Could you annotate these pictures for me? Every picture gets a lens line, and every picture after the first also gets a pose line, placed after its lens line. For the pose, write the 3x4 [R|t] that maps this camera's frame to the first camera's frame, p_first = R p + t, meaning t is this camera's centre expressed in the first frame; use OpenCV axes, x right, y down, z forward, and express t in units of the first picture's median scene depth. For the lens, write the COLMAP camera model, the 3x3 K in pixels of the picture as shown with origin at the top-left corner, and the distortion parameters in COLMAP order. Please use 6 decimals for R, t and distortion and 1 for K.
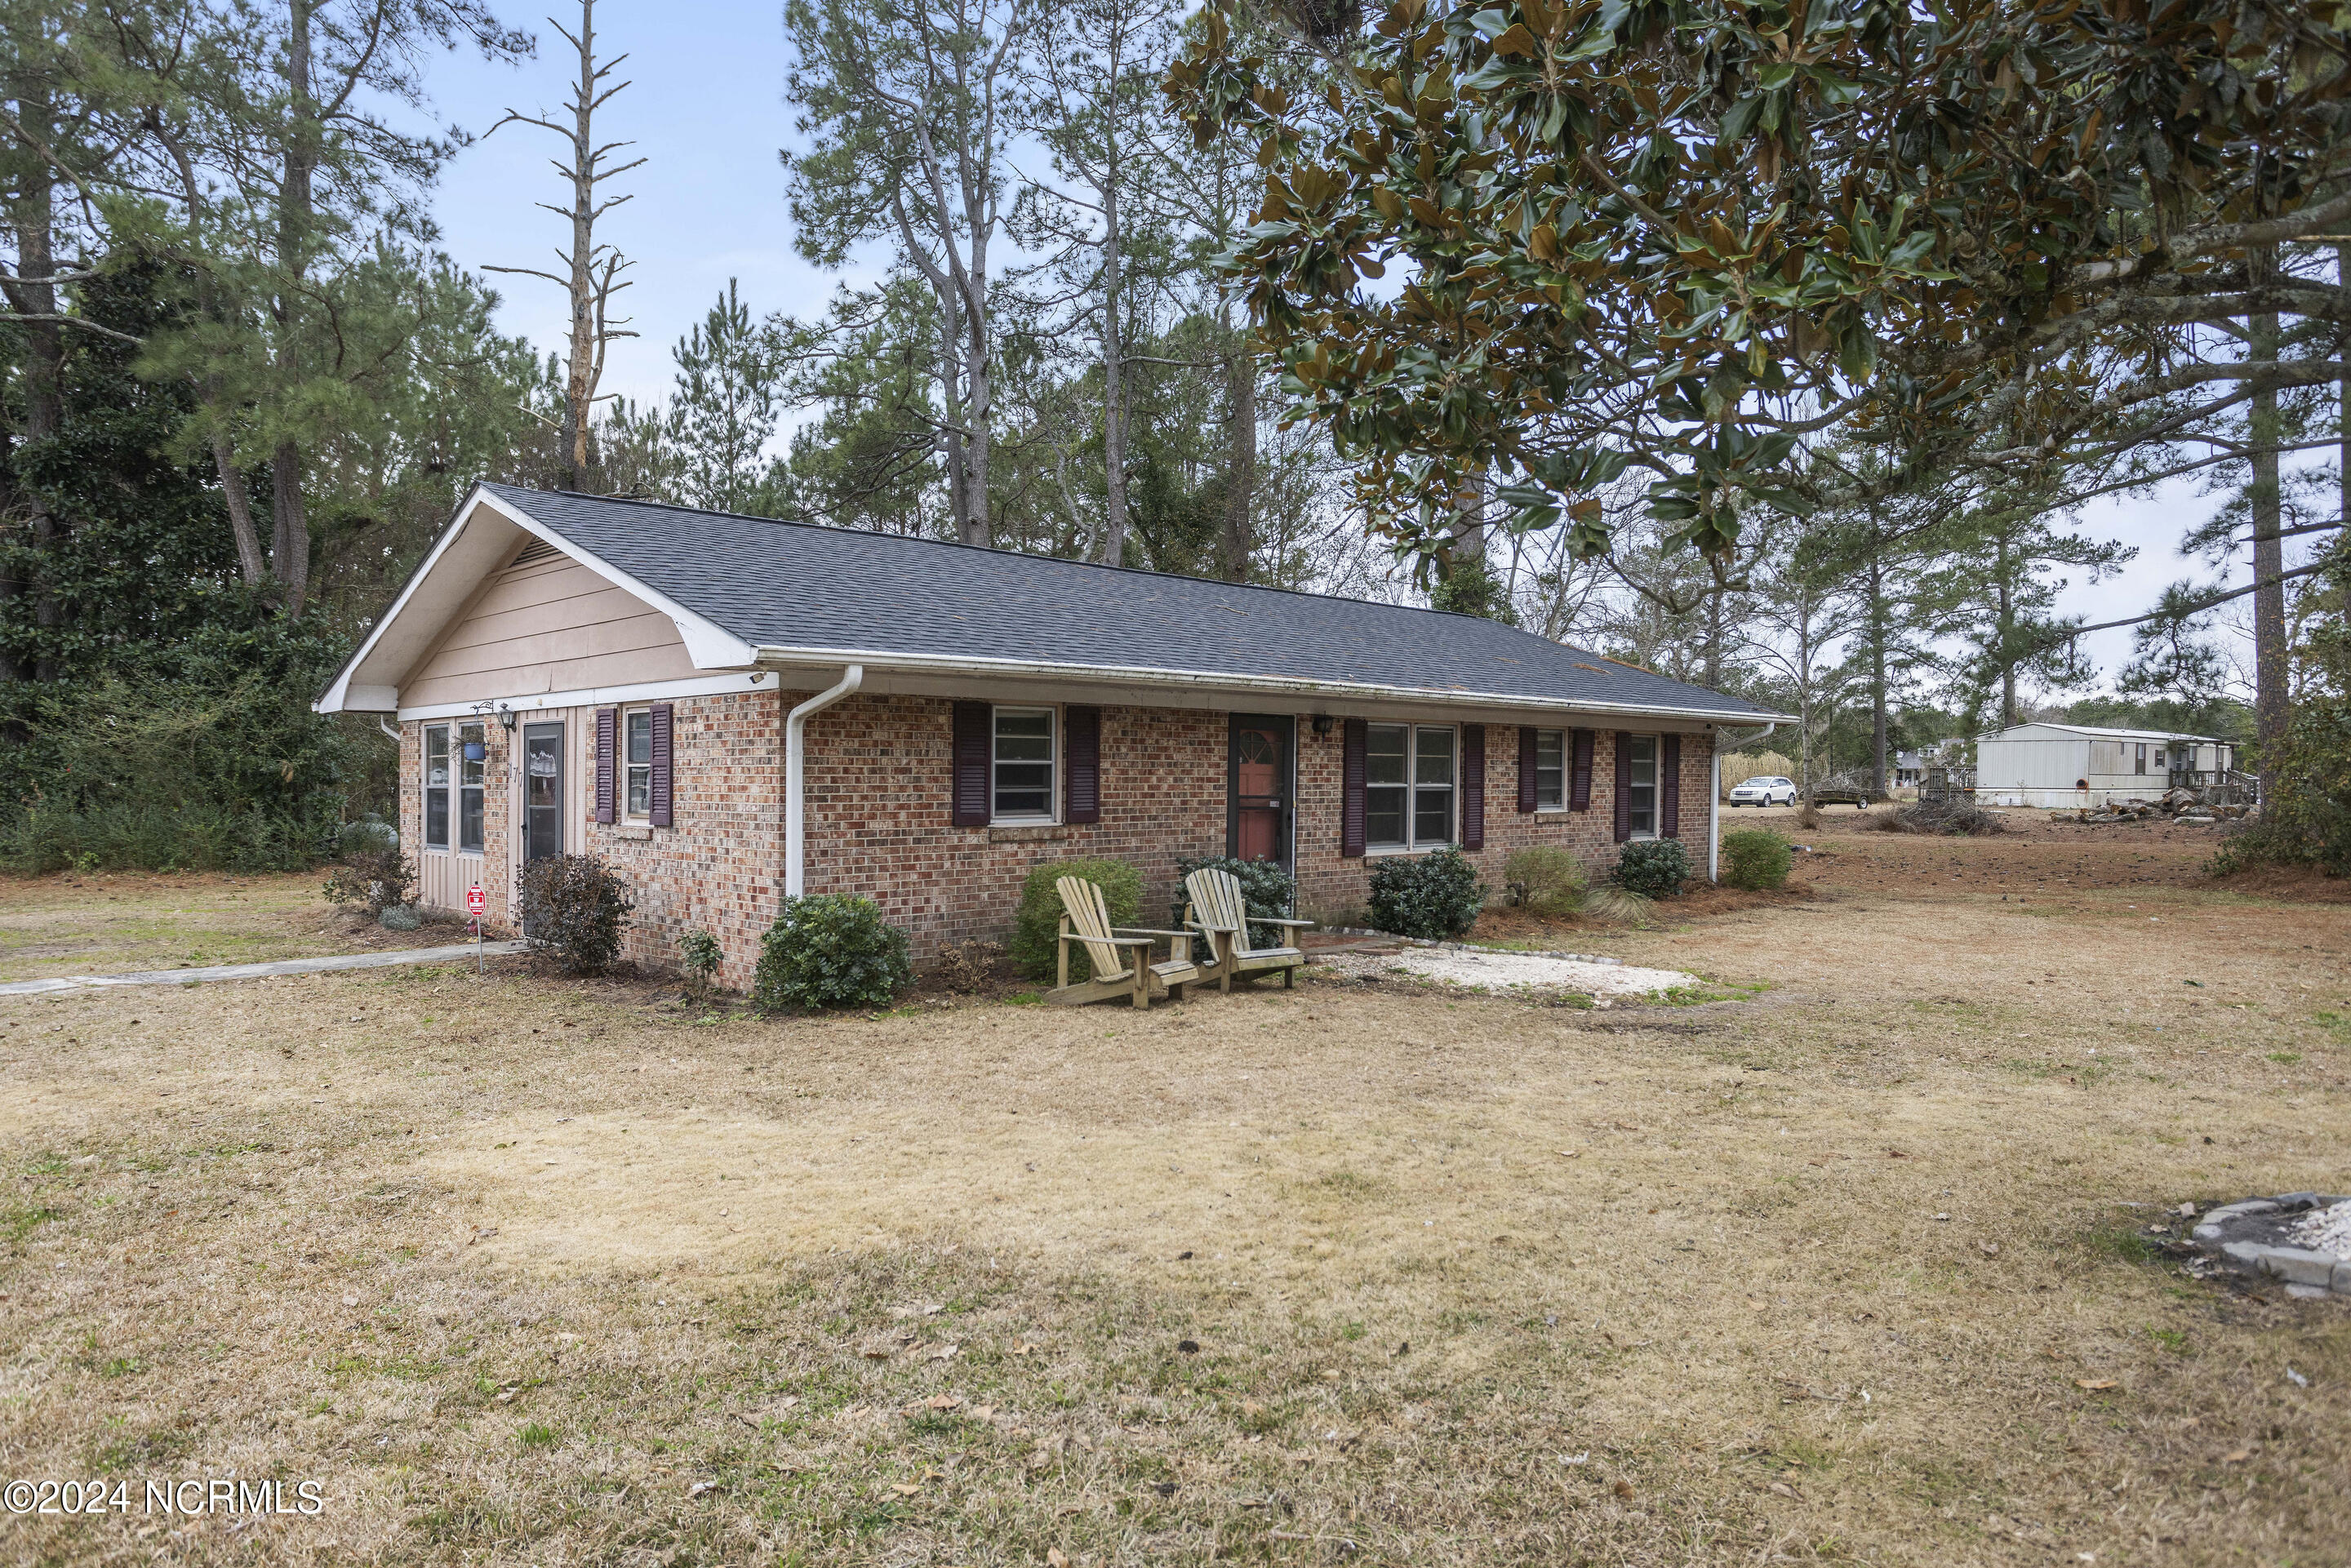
lens RADIAL K [[1499.6, 0, 1173.1], [0, 1499.6, 820.4], [0, 0, 1]] dist [0.004868, 0.003239]
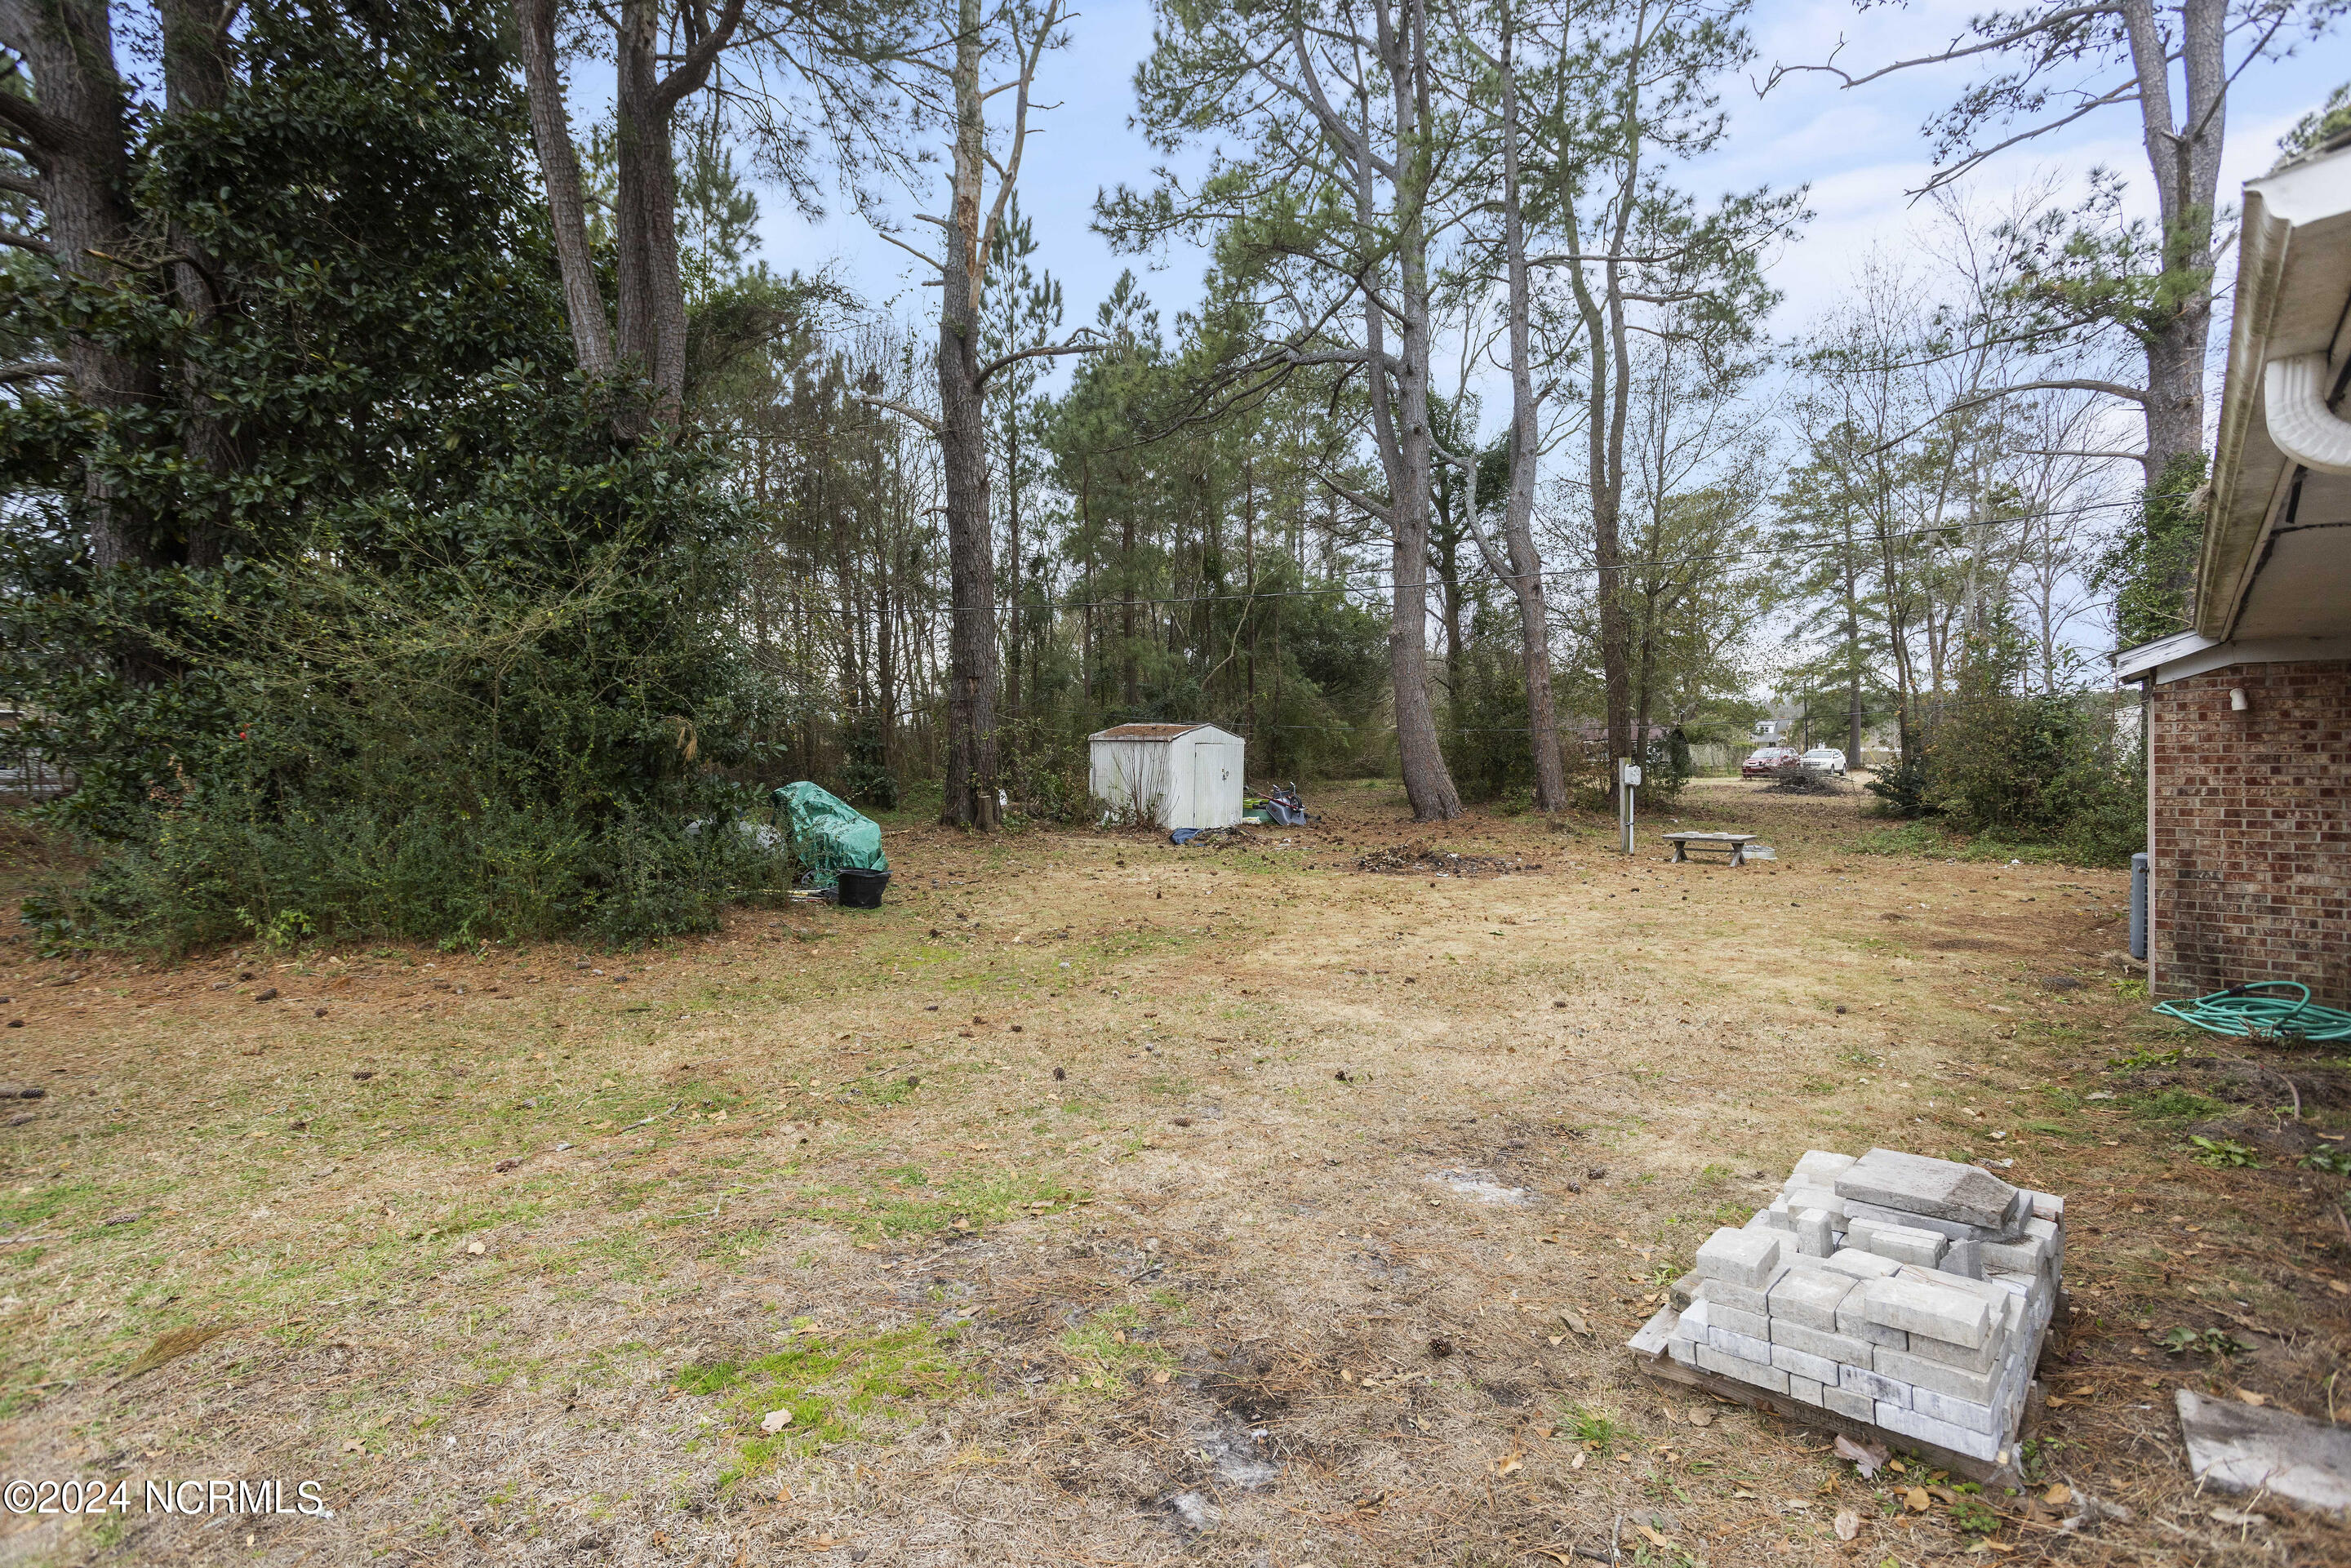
lens RADIAL K [[1146.4, 0, 1178.9], [0, 1146.4, 787.6], [0, 0, 1]] dist [-0.056431, 0.033823]
pose [[0.998271, -0.006642, 0.058400, -0.441724], [0.006499, 0.999975, 0.002638, -0.015416], [-0.058417, -0.002254, 0.998290, 0.604686]]
